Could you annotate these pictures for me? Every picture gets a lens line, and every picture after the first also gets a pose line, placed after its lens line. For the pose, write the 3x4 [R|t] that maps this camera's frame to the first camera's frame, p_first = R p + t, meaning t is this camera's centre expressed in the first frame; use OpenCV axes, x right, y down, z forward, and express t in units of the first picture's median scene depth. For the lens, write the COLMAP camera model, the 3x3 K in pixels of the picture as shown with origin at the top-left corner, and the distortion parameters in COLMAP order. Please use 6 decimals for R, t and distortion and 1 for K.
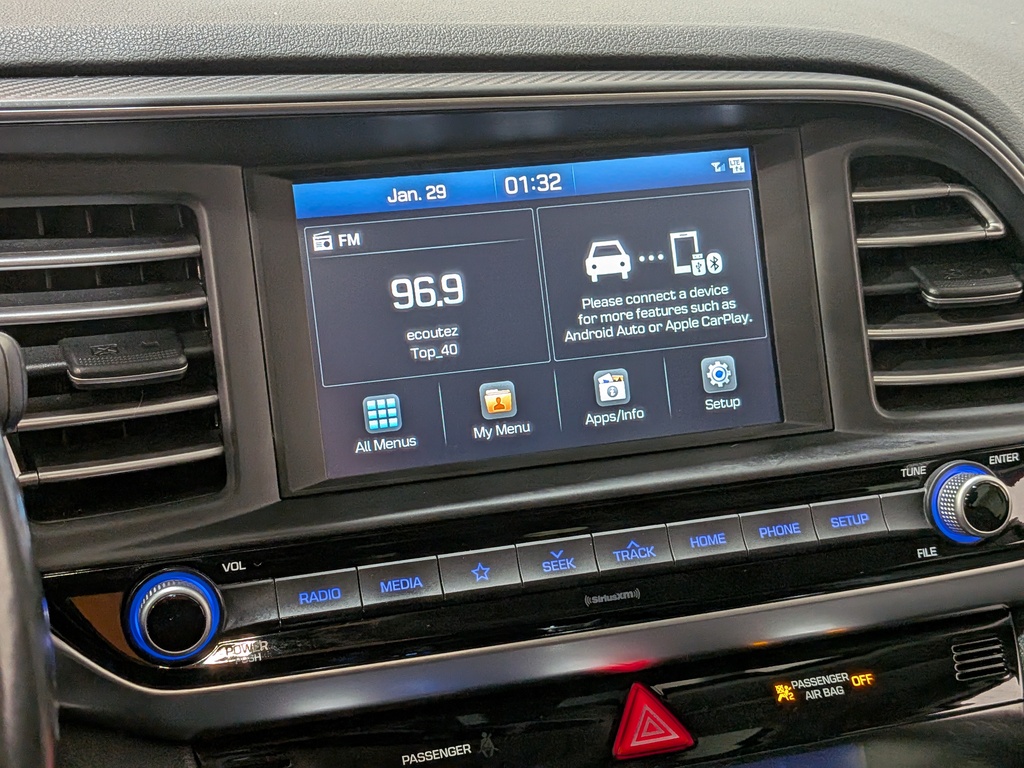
lens RADIAL K [[1518.2, 0, 475.7], [0, 1518.2, 405.6], [0, 0, 1]] dist [0.080068, -0.141566]
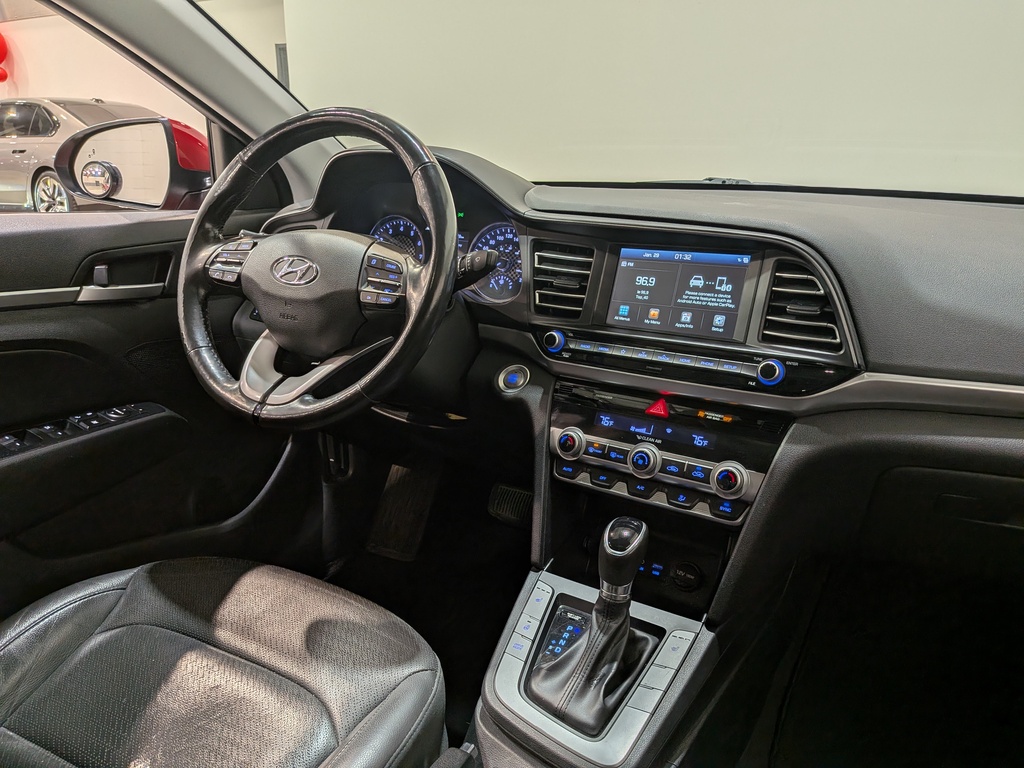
lens RADIAL K [[723.4, 0, 517.2], [0, 723.4, 399.7], [0, 0, 1]] dist [0.104514, -0.188930]
pose [[0.671258, 0.250858, -0.697484, 1.055732], [-0.277178, 0.957673, 0.077682, 0.148621], [0.687448, 0.141183, 0.712378, -0.428712]]
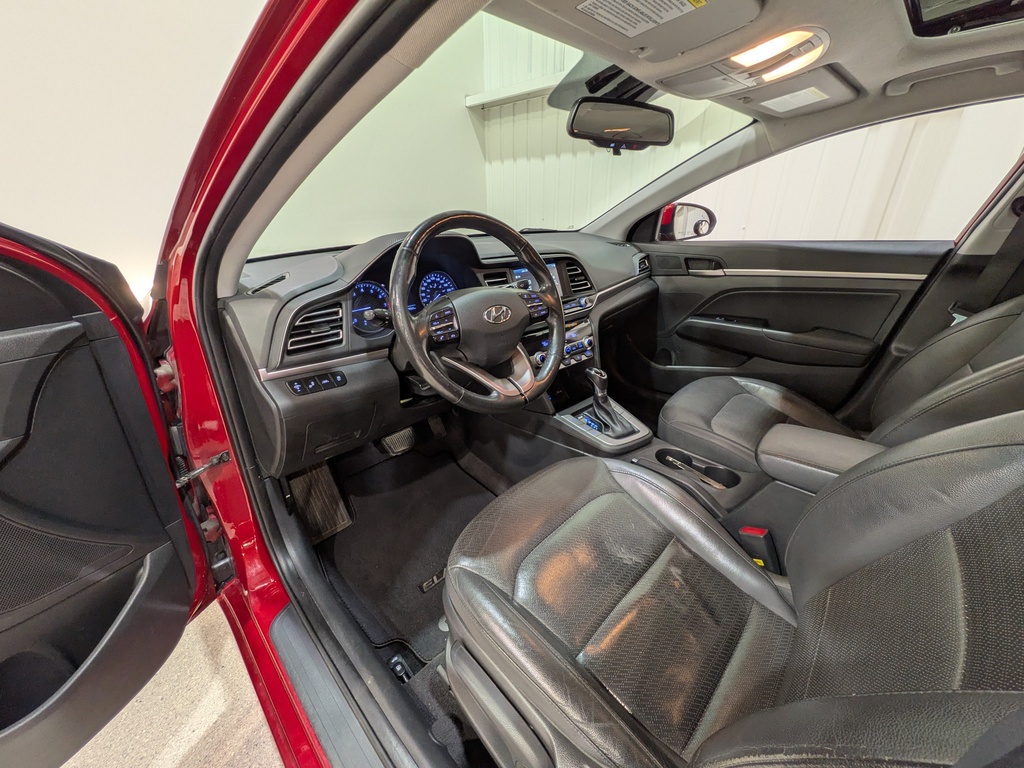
lens RADIAL K [[394.9, 0, 512.0], [0, 394.9, 384.0], [0, 0, 1]] dist [-0.002049, -0.000245]
pose [[0.913368, -0.177277, 0.366512, -1.006292], [0.153436, 0.983730, 0.093447, 0.259189], [-0.377115, -0.029115, 0.925709, -1.003318]]
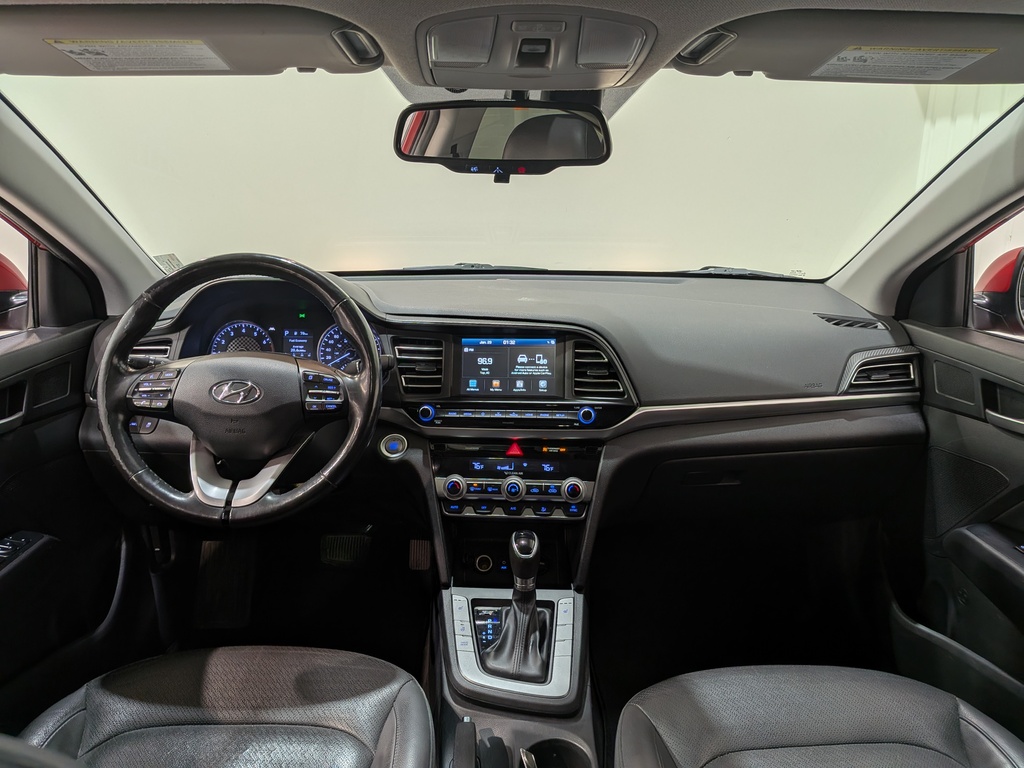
lens RADIAL K [[718.5, 0, 500.5], [0, 718.5, 390.3], [0, 0, 1]] dist [0.099160, -0.181175]
pose [[0.942539, 0.105246, -0.317086, 0.792815], [-0.128627, 0.990240, -0.053667, 0.145061], [0.308343, 0.091369, 0.946877, -1.266584]]
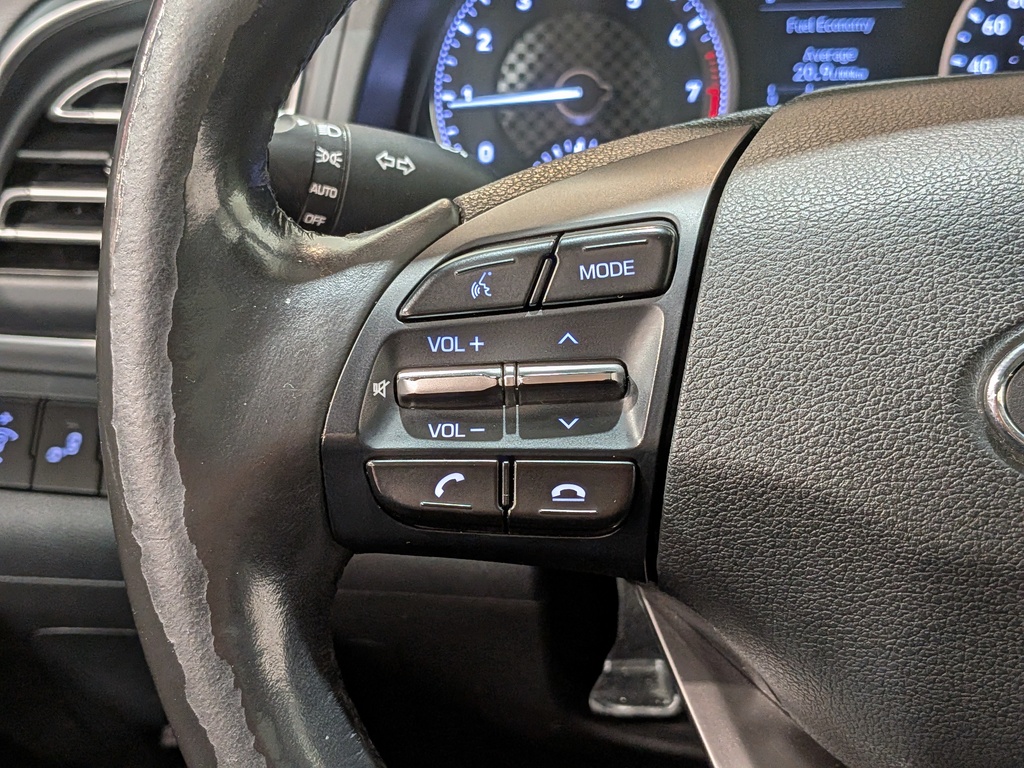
lens RADIAL K [[1554.1, 0, 512.0], [0, 1554.1, 384.0], [0, 0, 1]] dist [0.017726, -0.049851]
pose [[0.927284, 0.135130, -0.349118, -0.505327], [-0.109199, 0.989658, 0.093016, 0.105328], [0.358077, -0.048129, 0.932451, -0.231496]]
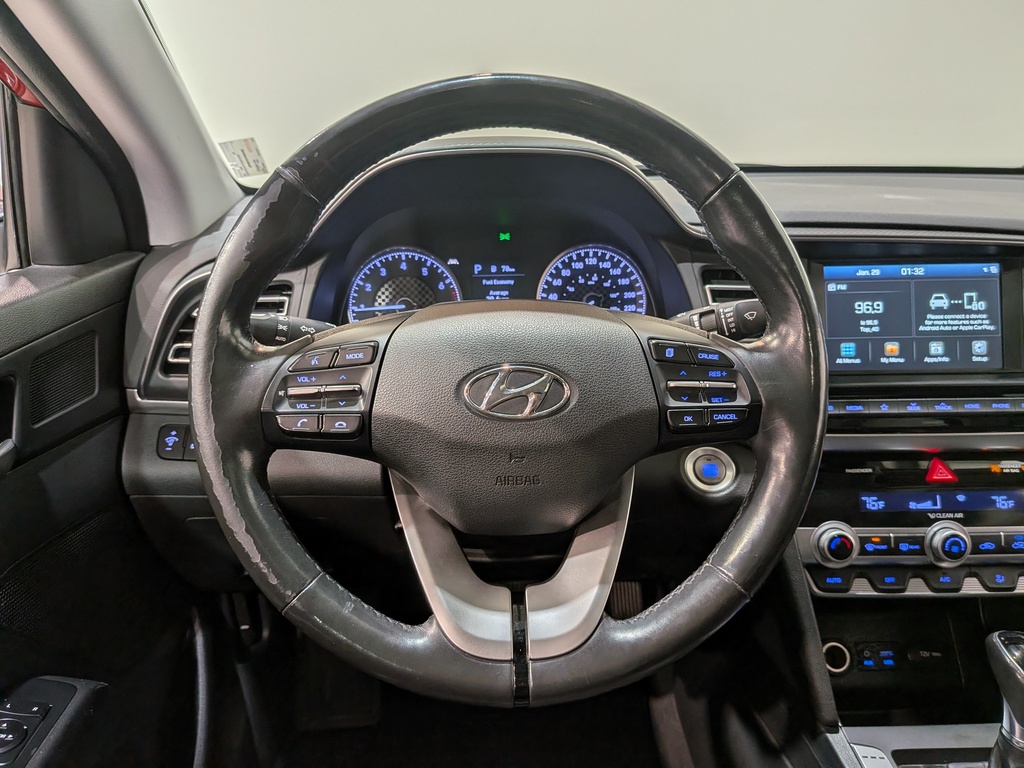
lens RADIAL K [[736.8, 0, 531.5], [0, 736.8, 397.8], [0, 0, 1]] dist [0.076749, -0.144852]
pose [[0.957557, 0.097541, -0.271239, -0.235120], [-0.097811, 0.995126, 0.012560, 0.130999], [0.271142, 0.014503, 0.962430, -0.470335]]
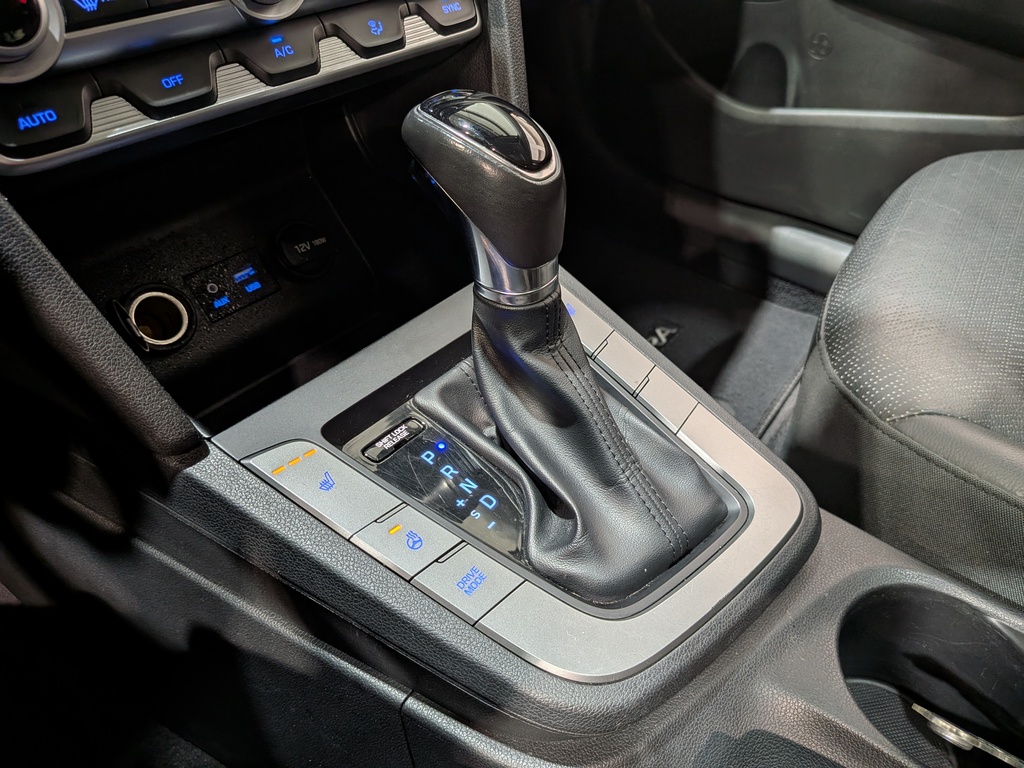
lens RADIAL K [[750.1, 0, 526.1], [0, 750.1, 383.8], [0, 0, 1]] dist [0.062769, -0.103443]
pose [[0.827410, -0.327040, 0.456549, -0.066869], [0.138799, 0.906811, 0.398030, 0.419300], [-0.544176, -0.265966, 0.795698, 0.321360]]
